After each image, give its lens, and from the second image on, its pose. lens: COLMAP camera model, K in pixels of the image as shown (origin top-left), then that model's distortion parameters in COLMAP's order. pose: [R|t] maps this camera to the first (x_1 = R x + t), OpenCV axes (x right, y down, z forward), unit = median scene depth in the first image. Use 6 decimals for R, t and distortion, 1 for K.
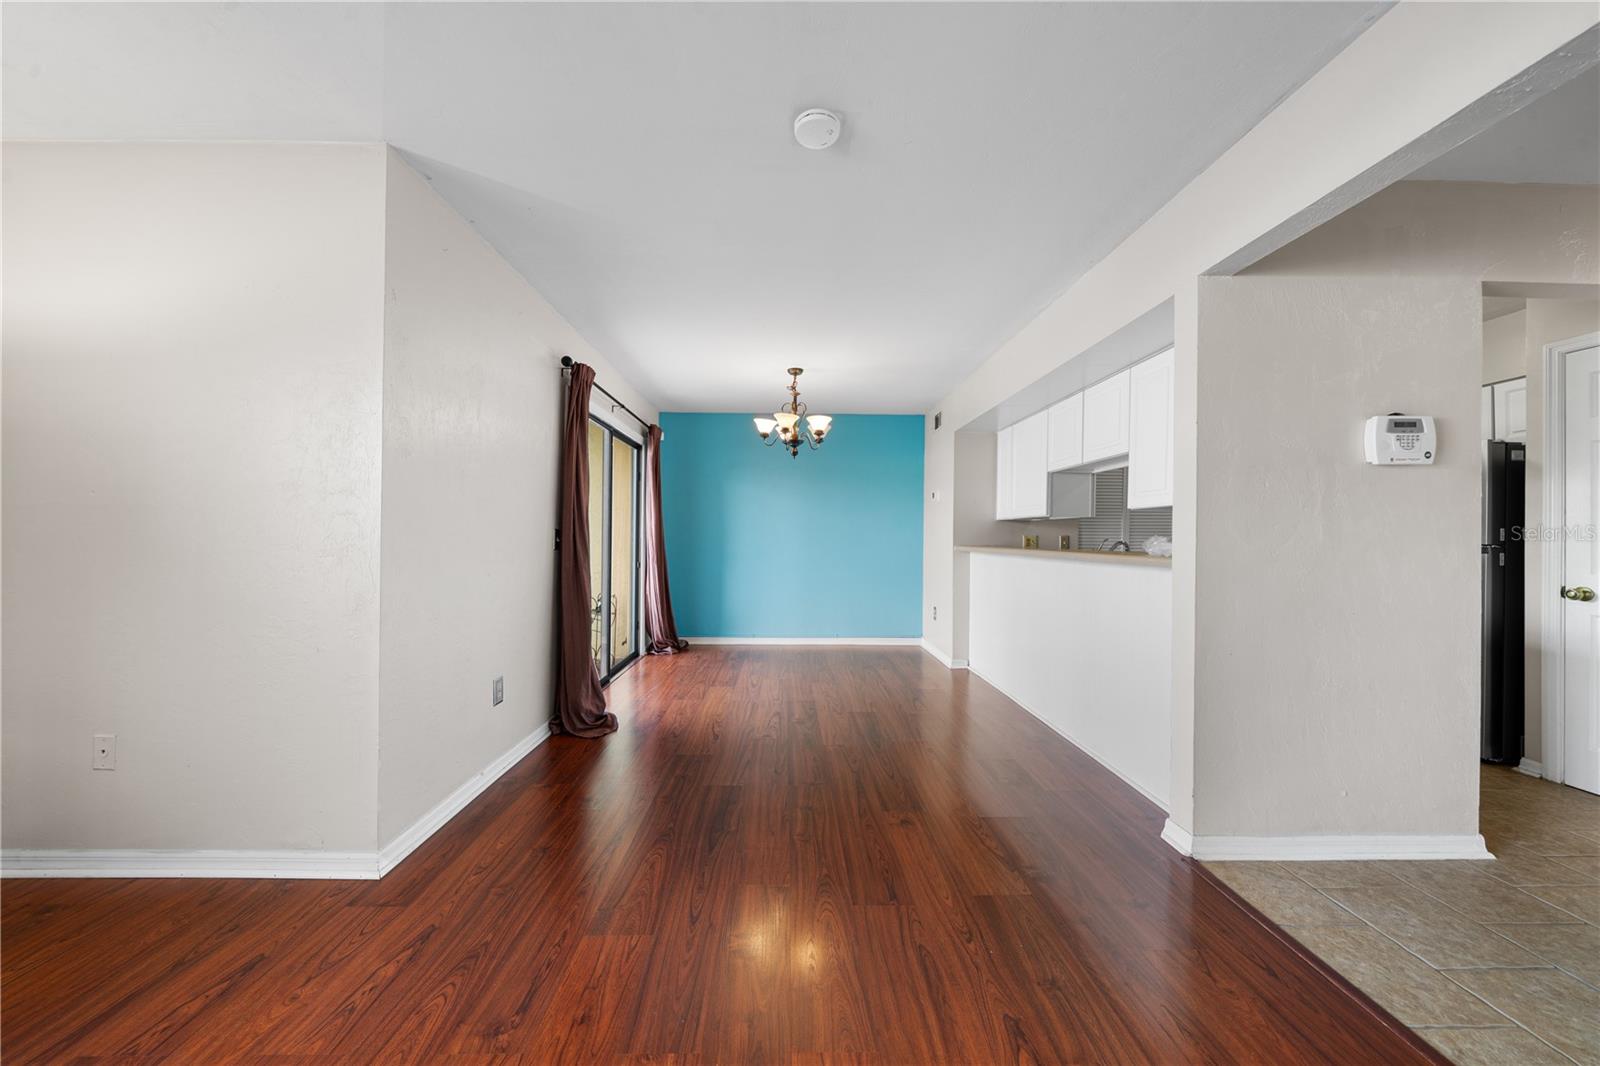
lens RADIAL K [[560.9, 0, 803.5], [0, 560.9, 532.5], [0, 0, 1]] dist [-0.004726, 0.000694]
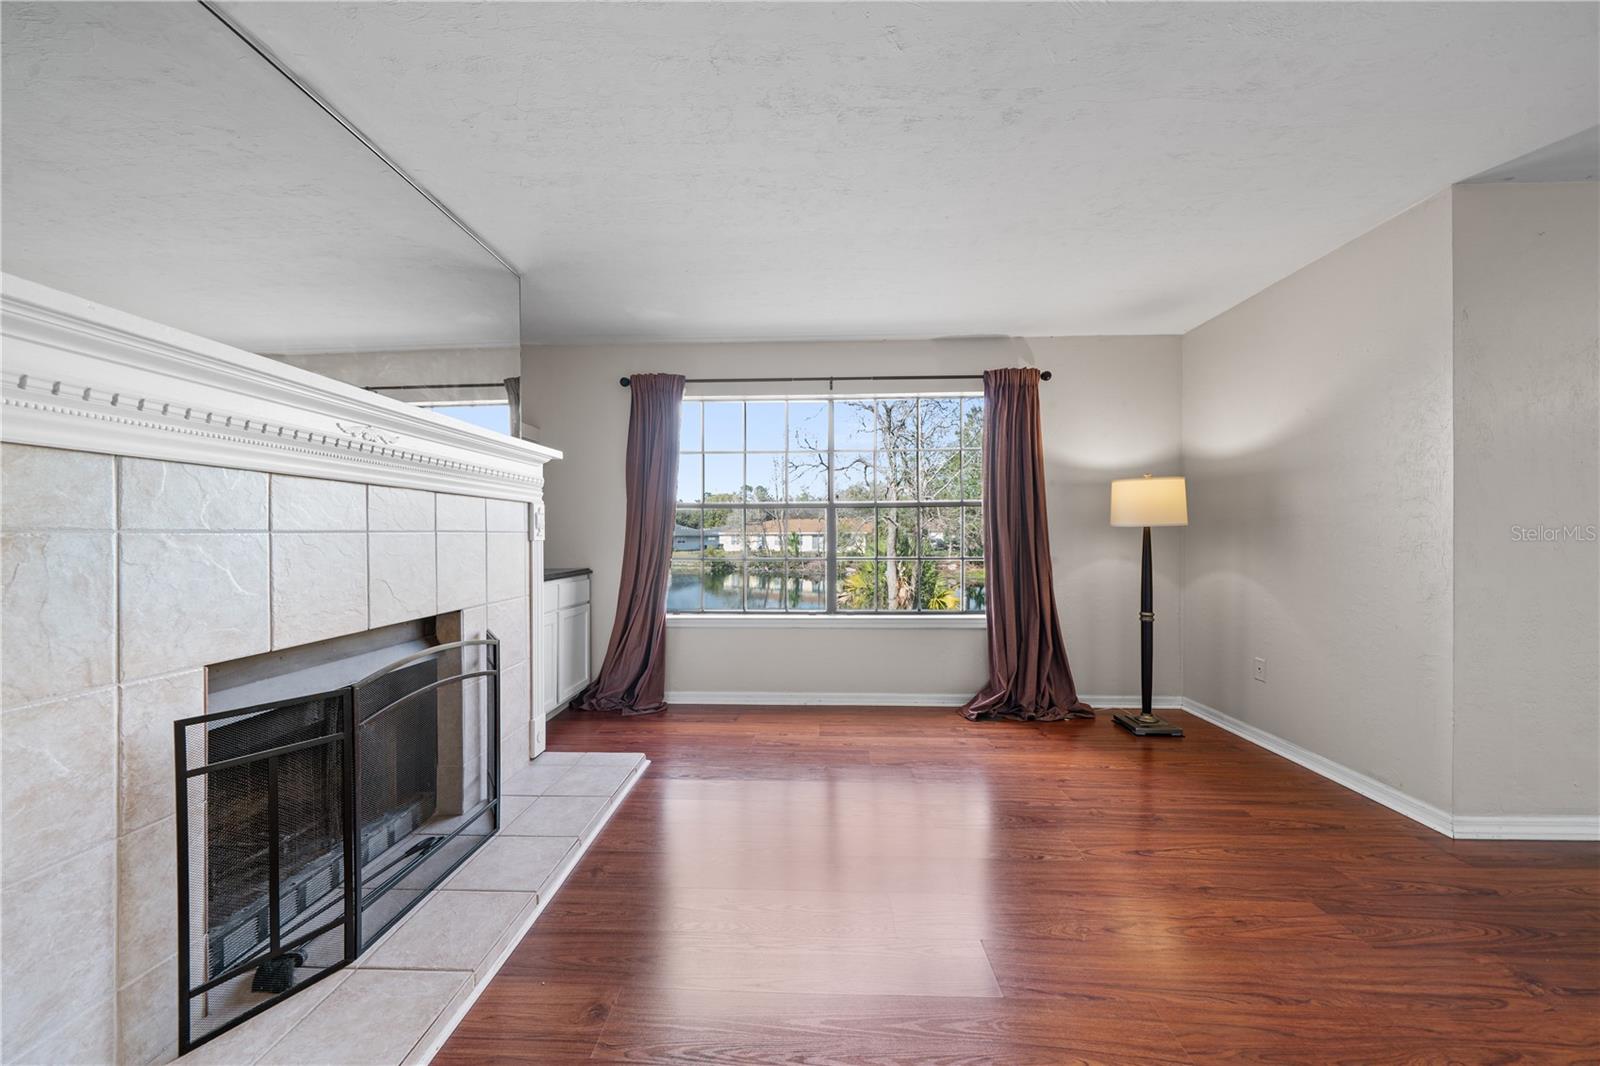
lens RADIAL K [[560.9, 0, 793.9], [0, 560.9, 529.6], [0, 0, 1]] dist [-0.004726, 0.000694]
pose [[-0.042922, -0.014523, -0.998973, 0.536468], [0.001760, 0.999892, -0.014612, 0.011023], [0.999077, -0.002385, -0.042891, -0.350687]]
